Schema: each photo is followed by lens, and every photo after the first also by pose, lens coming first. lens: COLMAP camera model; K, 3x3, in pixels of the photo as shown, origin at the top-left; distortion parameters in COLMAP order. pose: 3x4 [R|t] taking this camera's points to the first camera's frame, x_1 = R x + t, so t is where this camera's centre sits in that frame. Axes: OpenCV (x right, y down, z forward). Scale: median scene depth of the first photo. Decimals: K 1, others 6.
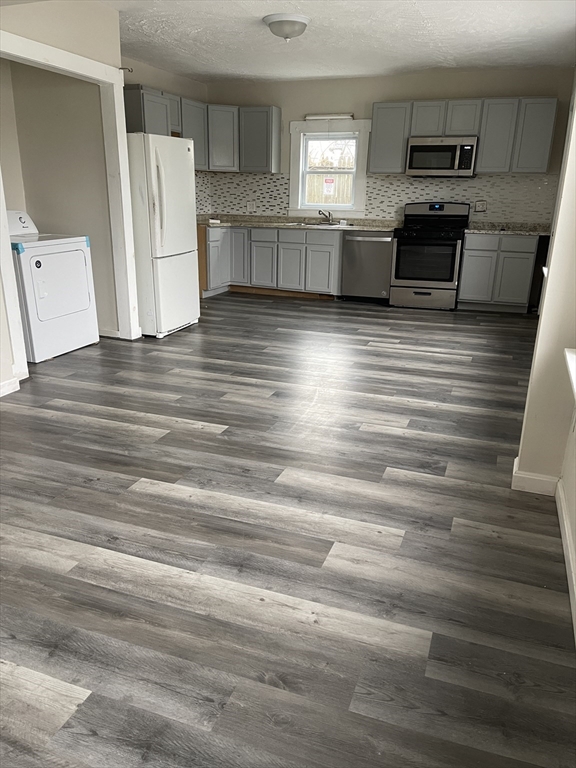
lens RADIAL K [[587.3, 0, 289.7], [0, 587.3, 377.6], [0, 0, 1]] dist [0.068998, -0.083607]
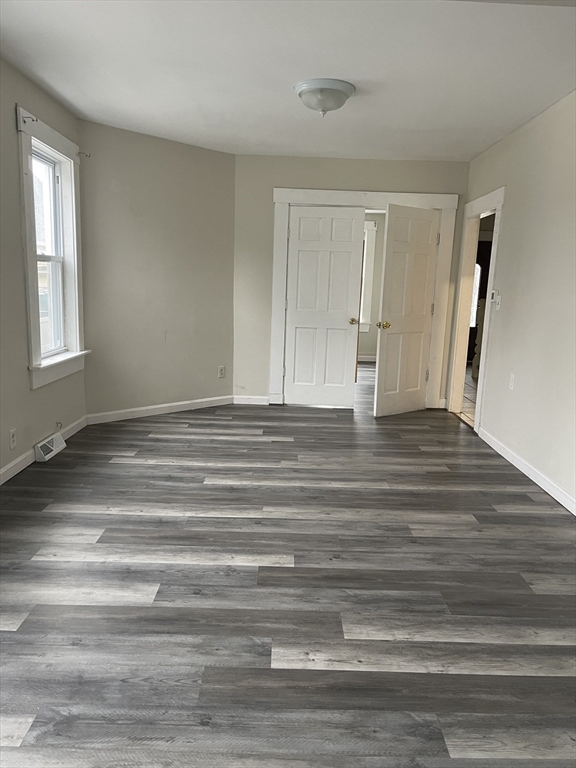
lens RADIAL K [[587.3, 0, 286.7], [0, 587.3, 384.6], [0, 0, 1]] dist [0.068998, -0.083607]
pose [[-0.936511, 0.010615, -0.350478, 0.122648], [-0.150501, 0.890617, 0.429129, -0.590216], [0.316696, 0.454631, -0.832475, 1.865577]]
